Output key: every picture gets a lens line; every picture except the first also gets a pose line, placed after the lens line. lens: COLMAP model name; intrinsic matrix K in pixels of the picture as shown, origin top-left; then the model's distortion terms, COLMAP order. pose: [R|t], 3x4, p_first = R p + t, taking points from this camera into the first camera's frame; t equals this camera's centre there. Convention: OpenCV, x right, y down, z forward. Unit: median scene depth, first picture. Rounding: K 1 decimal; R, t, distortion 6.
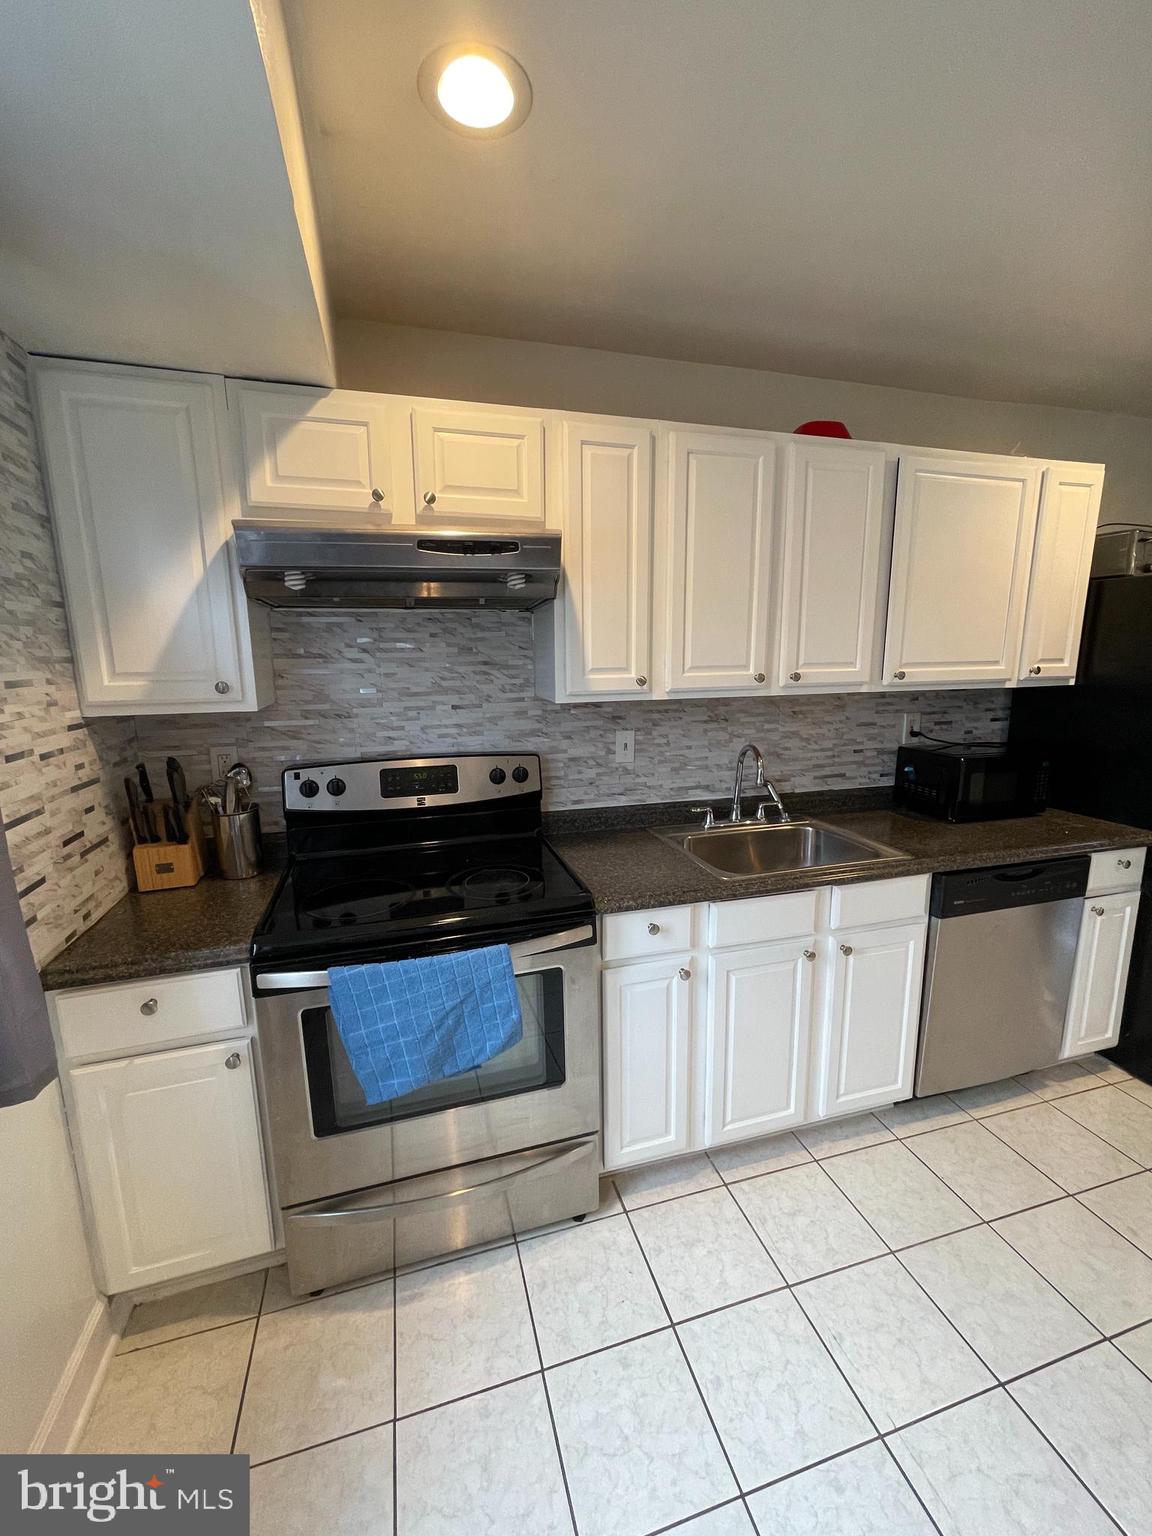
lens RADIAL K [[622.9, 0, 581.3], [0, 622.9, 765.0], [0, 0, 1]] dist [0.000108, 0.000062]
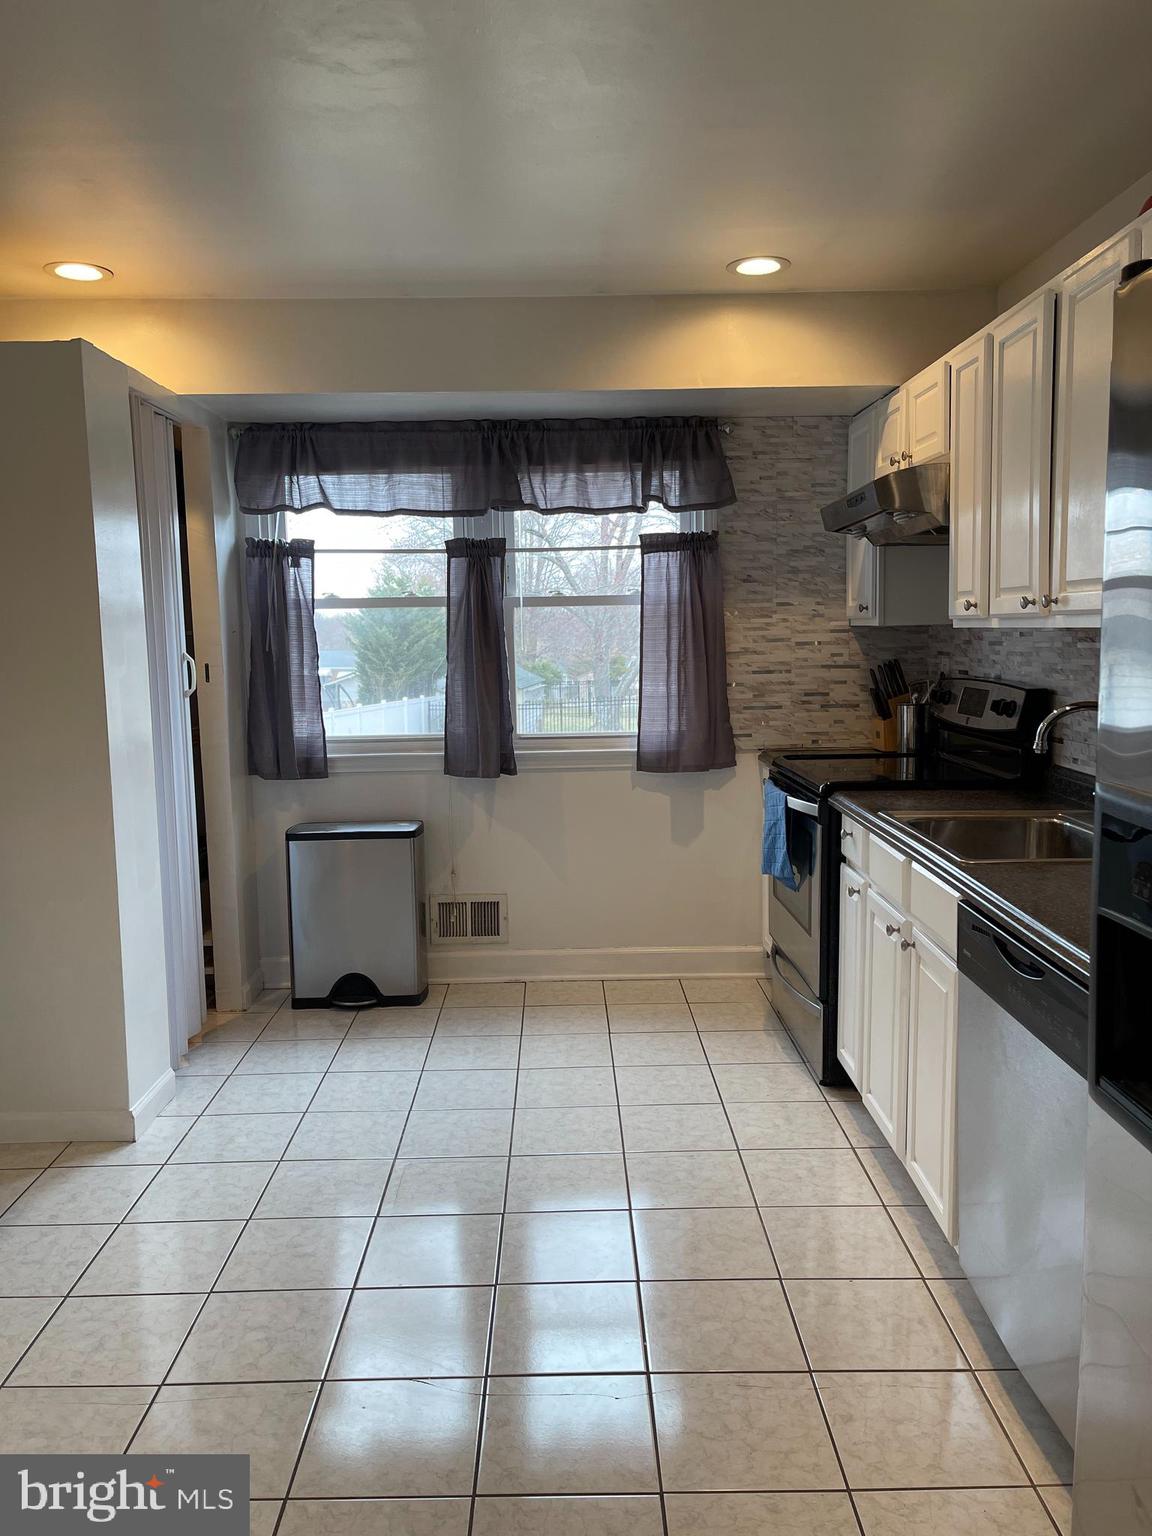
lens RADIAL K [[1164.0, 0, 571.1], [0, 1164.0, 761.2], [0, 0, 1]] dist [0.029128, -0.008886]
pose [[-0.275010, 0.125774, -0.953179, 2.552628], [-0.150273, 0.973599, 0.171825, -0.158958], [0.949625, 0.190490, -0.248849, 1.227092]]
